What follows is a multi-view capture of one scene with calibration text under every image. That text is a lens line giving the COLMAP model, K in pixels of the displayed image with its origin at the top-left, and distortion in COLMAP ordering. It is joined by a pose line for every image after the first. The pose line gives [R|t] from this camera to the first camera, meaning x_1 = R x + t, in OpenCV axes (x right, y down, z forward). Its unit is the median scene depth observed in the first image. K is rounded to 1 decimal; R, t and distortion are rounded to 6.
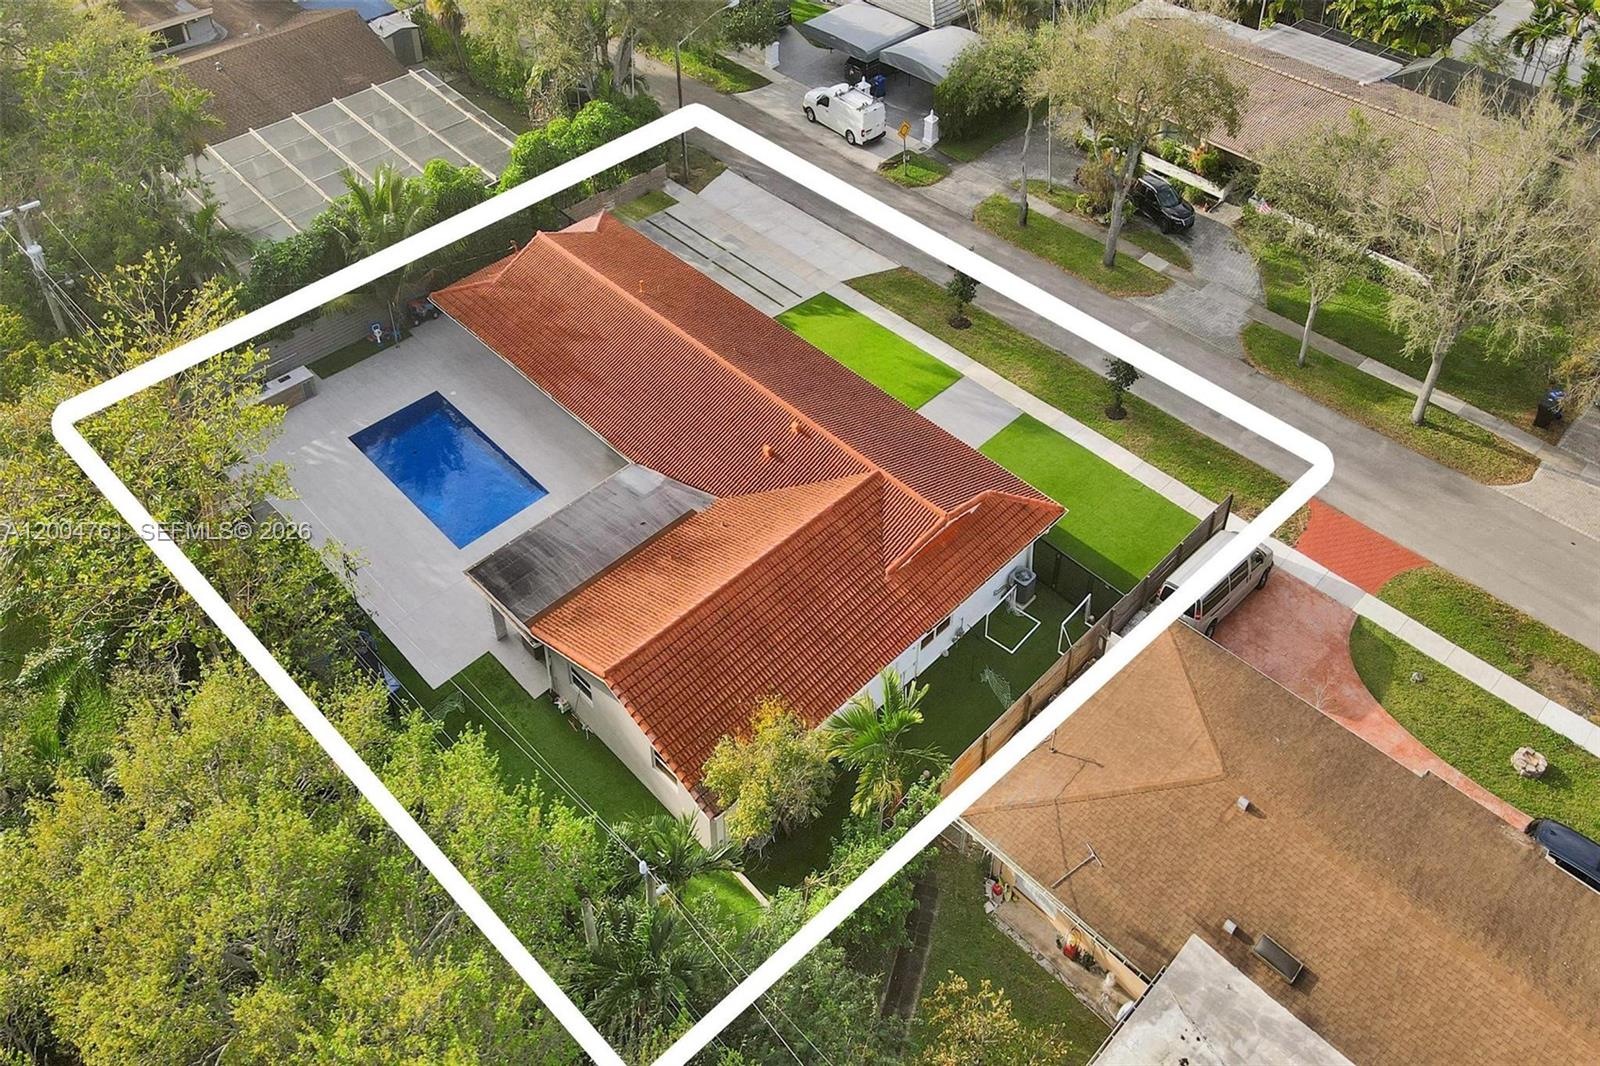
lens RADIAL K [[1099.9, 0, 791.9], [0, 1099.9, 523.7], [0, 0, 1]] dist [0.000826, 0.010670]
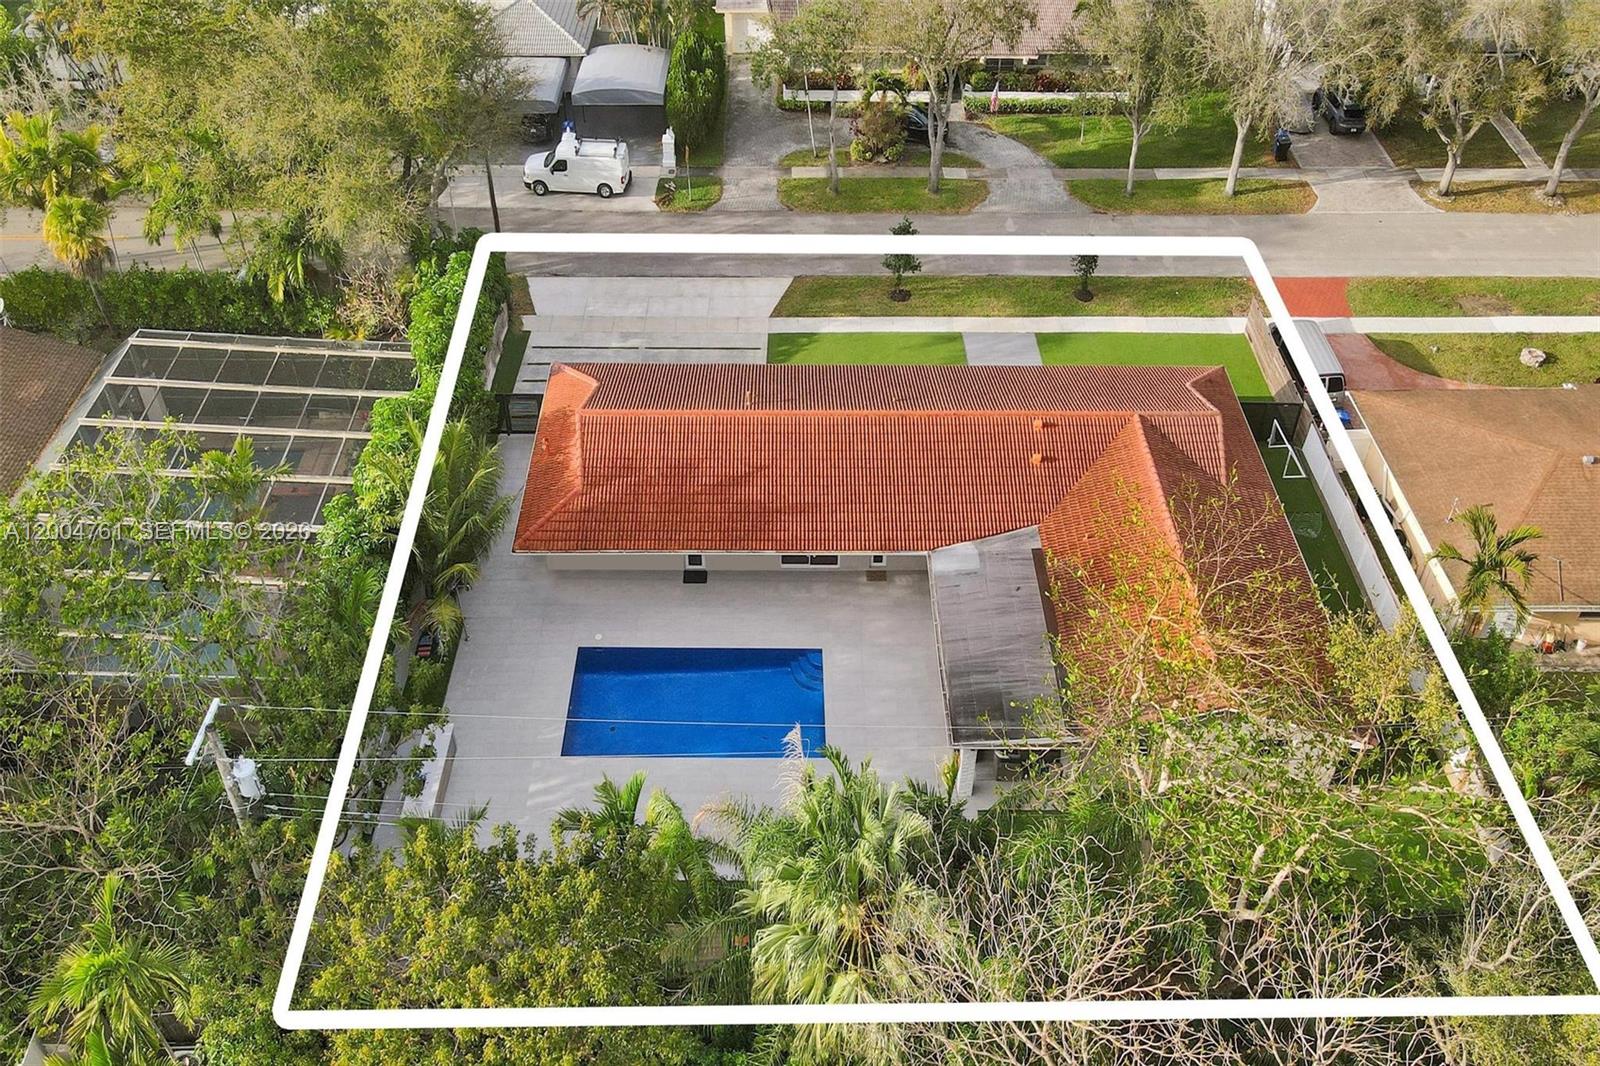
lens RADIAL K [[1099.9, 0, 815.4], [0, 1099.9, 535.1], [0, 0, 1]] dist [0.000826, 0.010670]
pose [[0.686909, -0.539545, 0.486875, -0.515816], [0.531422, 0.829892, 0.169911, -0.217121], [-0.495728, 0.142023, 0.856786, 0.217682]]
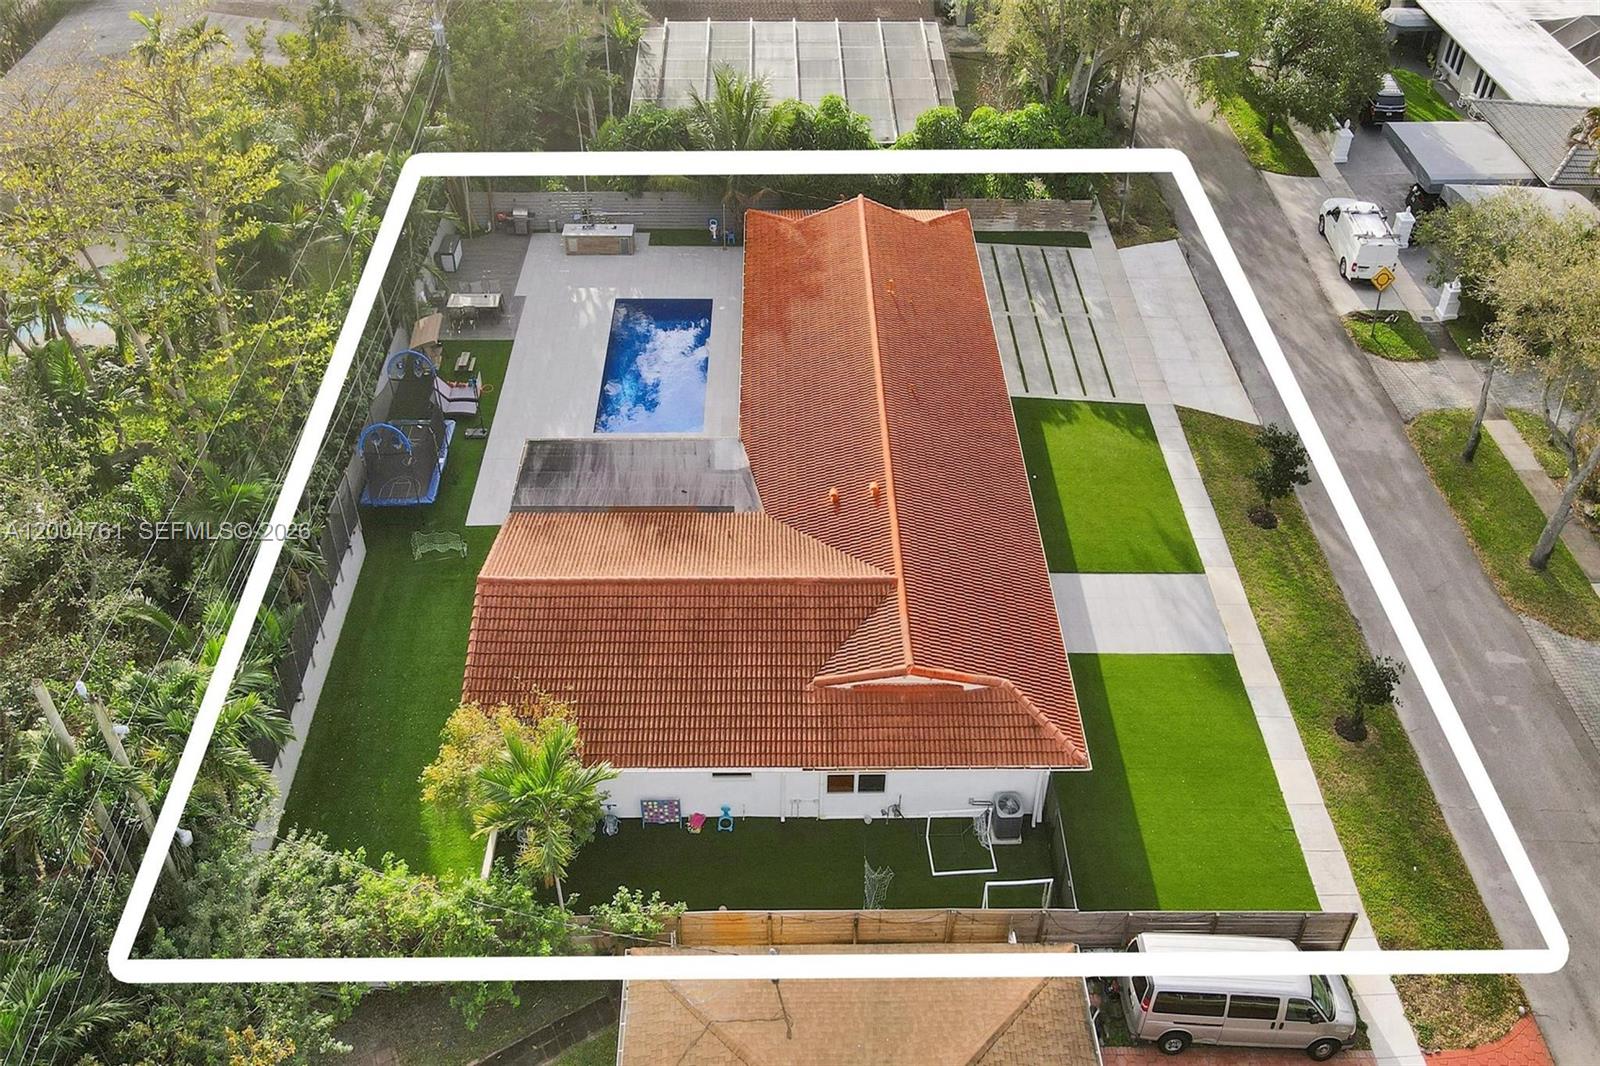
lens RADIAL K [[1099.9, 0, 761.8], [0, 1099.9, 506.2], [0, 0, 1]] dist [0.000826, 0.010670]
pose [[0.708057, 0.512749, -0.485534, 0.280704], [-0.522396, 0.842978, 0.128416, -0.108668], [0.475140, 0.162715, 0.864735, 0.175349]]
